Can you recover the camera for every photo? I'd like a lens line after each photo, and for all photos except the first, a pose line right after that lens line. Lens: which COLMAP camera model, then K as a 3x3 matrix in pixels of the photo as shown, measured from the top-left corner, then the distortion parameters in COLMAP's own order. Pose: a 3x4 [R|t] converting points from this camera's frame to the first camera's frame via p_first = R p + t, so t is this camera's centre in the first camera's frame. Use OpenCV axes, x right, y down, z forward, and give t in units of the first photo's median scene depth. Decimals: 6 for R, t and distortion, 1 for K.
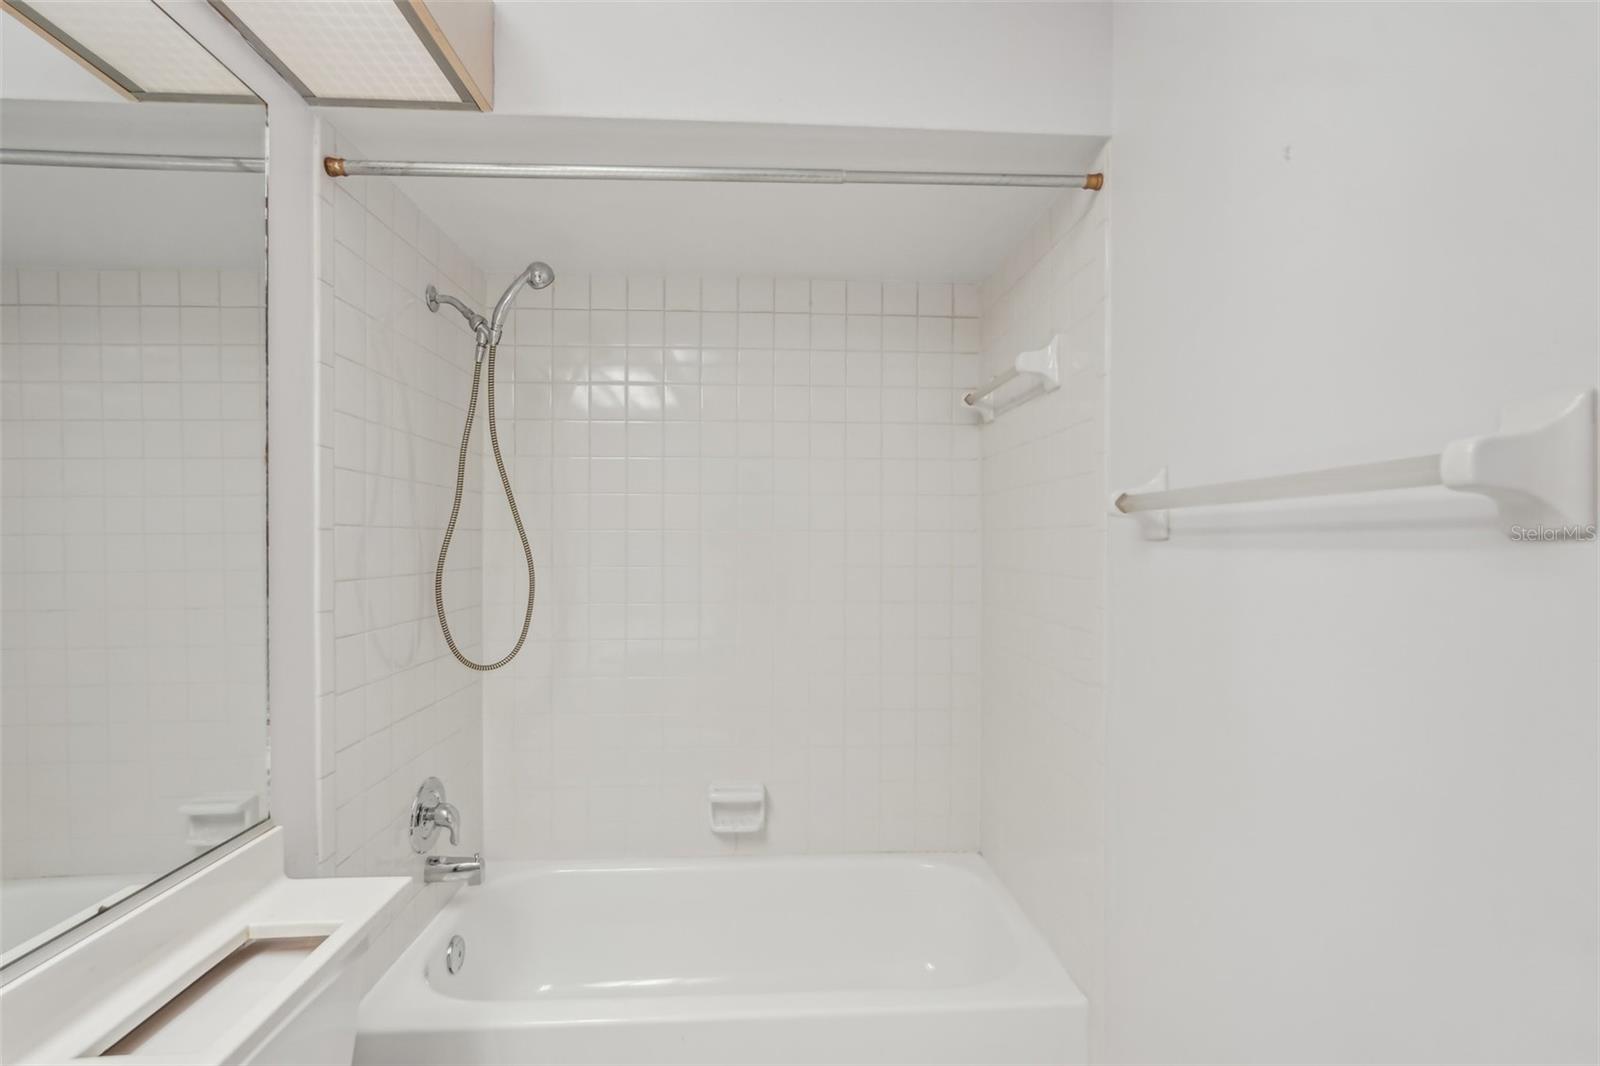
lens RADIAL K [[727.5, 0, 812.1], [0, 727.5, 542.7], [0, 0, 1]] dist [-0.014704, 0.008025]
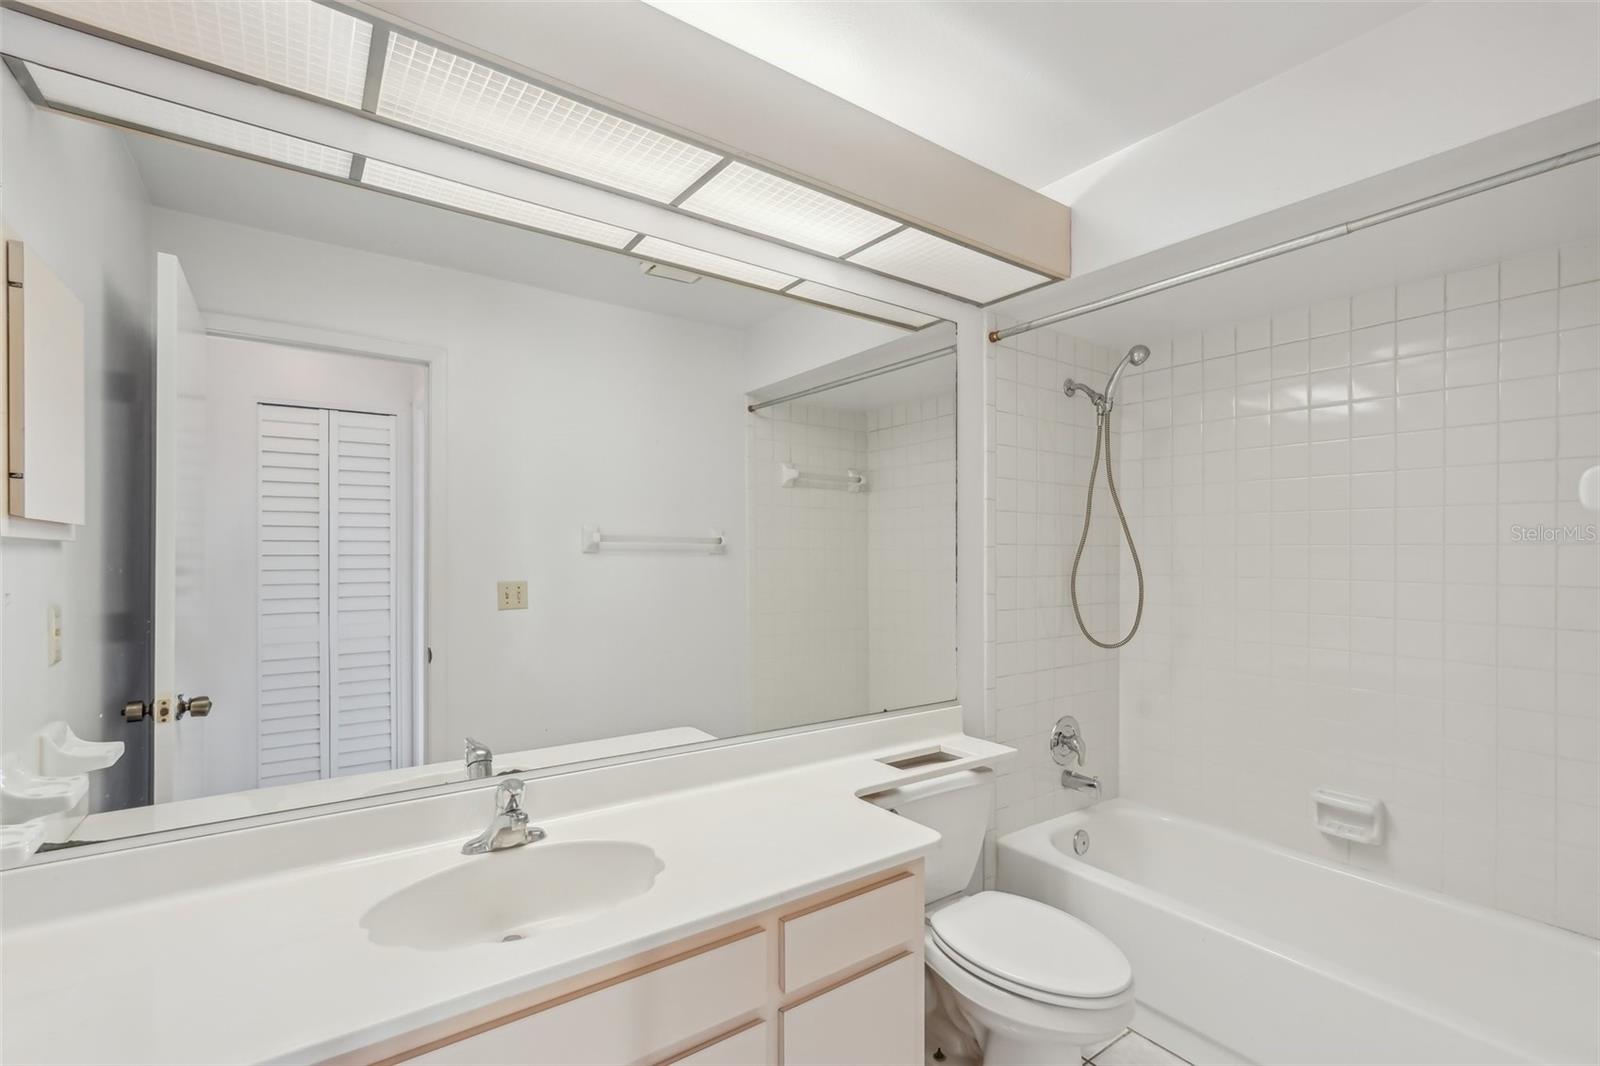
lens RADIAL K [[727.5, 0, 799.0], [0, 727.5, 542.3], [0, 0, 1]] dist [-0.014704, 0.008025]
pose [[0.536881, -0.010353, -0.843595, 0.414204], [-0.004571, 0.999874, -0.015180, -0.000363], [0.843646, 0.012006, 0.536766, -0.242144]]
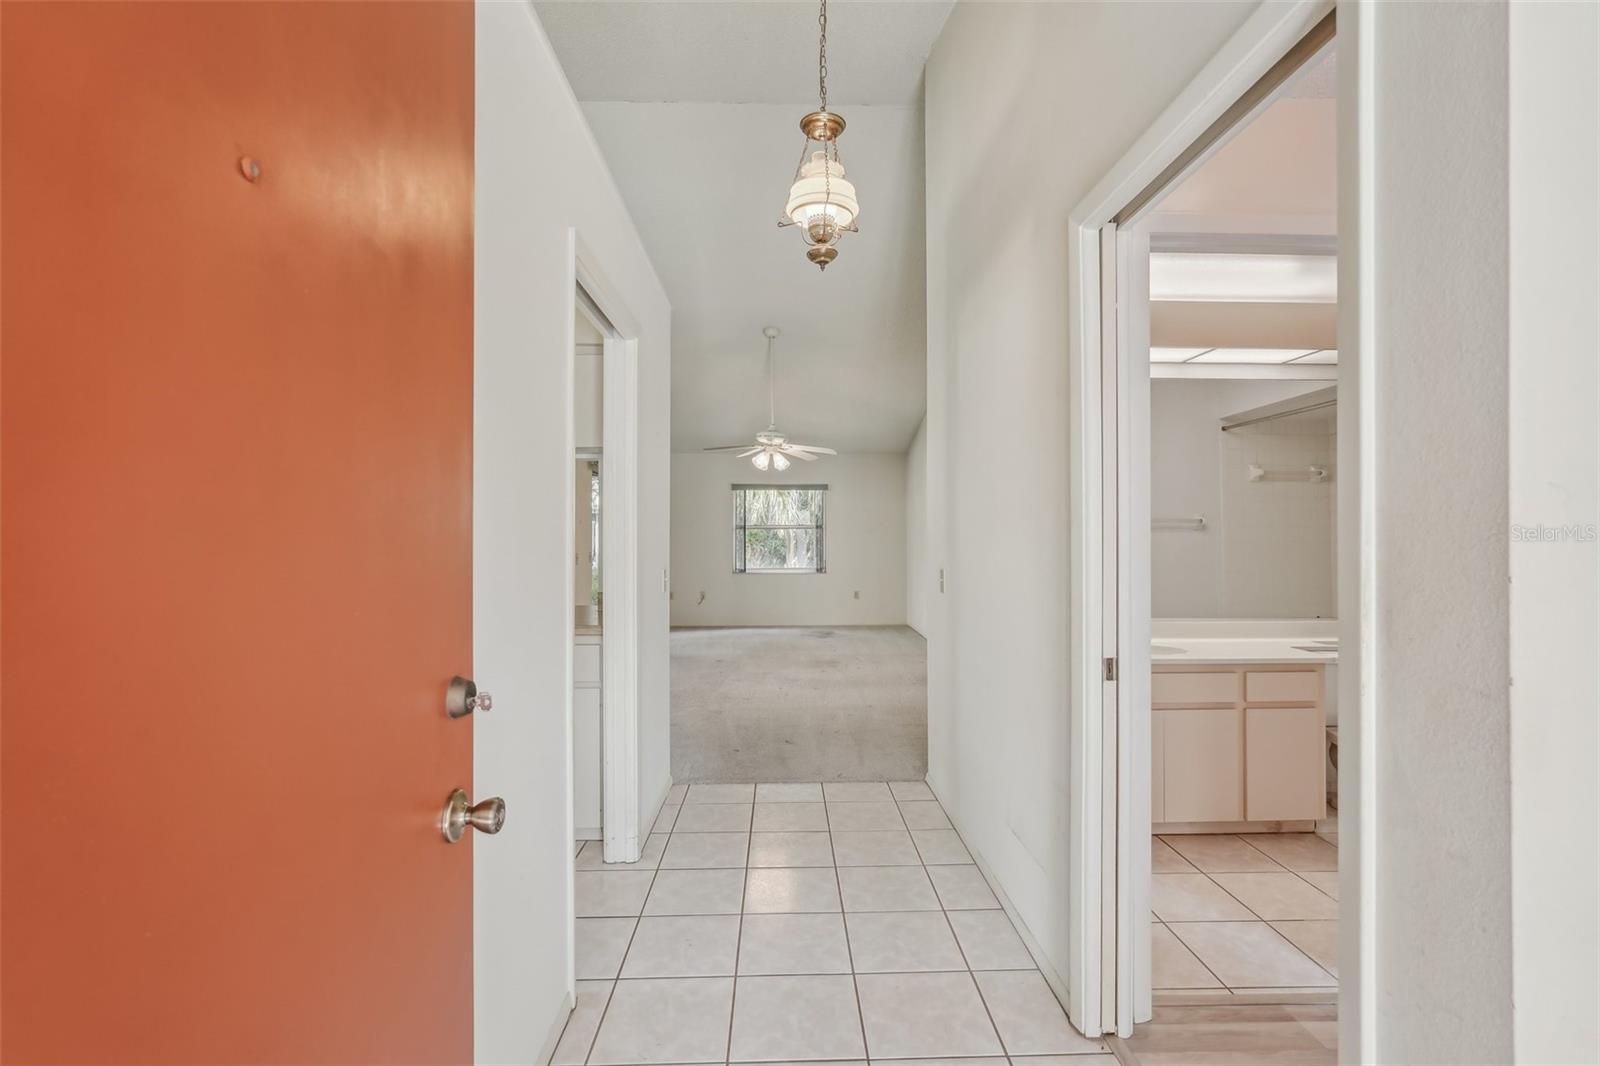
lens RADIAL K [[727.5, 0, 803.2], [0, 727.5, 537.4], [0, 0, 1]] dist [-0.014704, 0.008025]
pose [[-0.017858, -0.004786, -0.999829, 1.785946], [-0.004972, 0.999977, -0.004698, 0.063173], [0.999828, 0.004888, -0.017882, -1.031148]]
